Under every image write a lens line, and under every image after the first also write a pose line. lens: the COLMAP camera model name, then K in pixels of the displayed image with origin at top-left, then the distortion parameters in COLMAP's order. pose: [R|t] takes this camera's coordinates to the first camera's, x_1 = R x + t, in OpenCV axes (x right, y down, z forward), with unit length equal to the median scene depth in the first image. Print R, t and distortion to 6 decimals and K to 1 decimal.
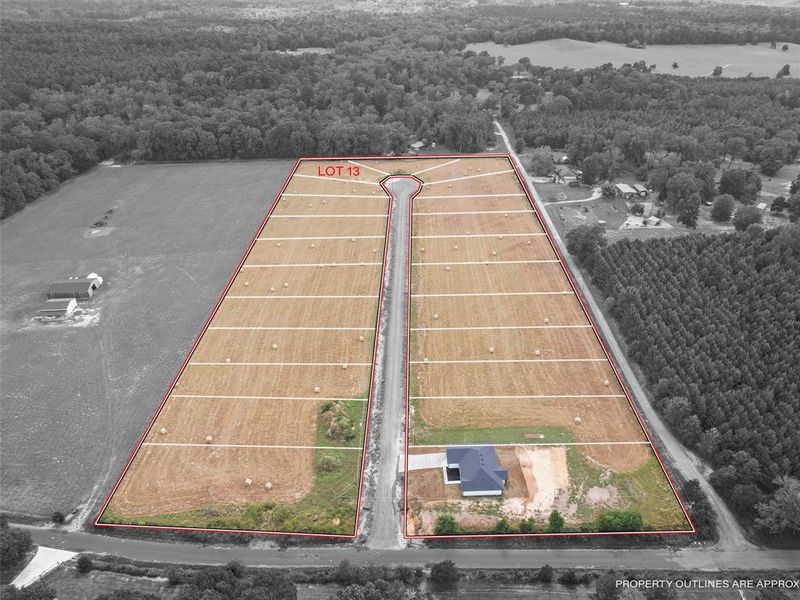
lens RADIAL K [[578.4, 0, 400.0], [0, 578.4, 300.0], [0, 0, 1]] dist [-0.090342, 0.087819]
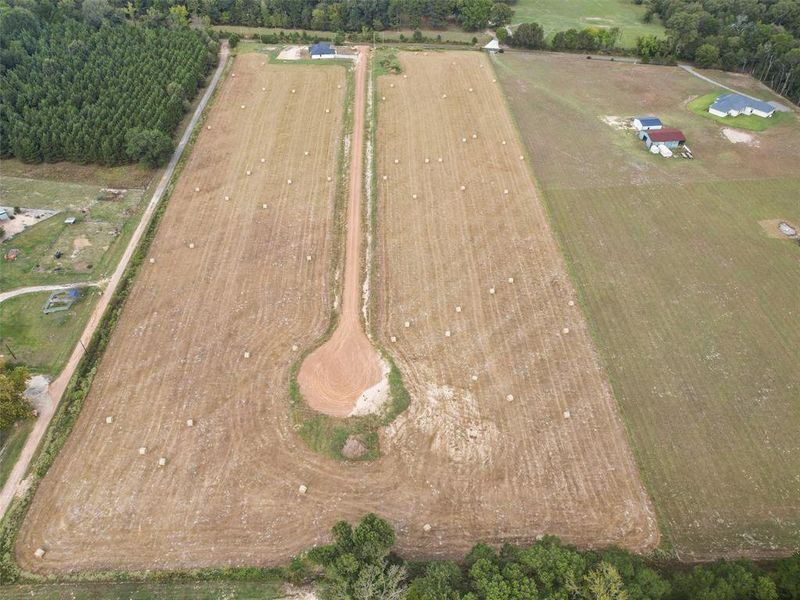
lens RADIAL K [[578.4, 0, 400.0], [0, 578.4, 300.0], [0, 0, 1]] dist [-0.090342, 0.087819]
pose [[-0.998610, 0.036865, -0.037667, -0.035602], [-0.025670, 0.283988, 0.958484, -1.142311], [0.046031, 0.958119, -0.282647, 1.895559]]
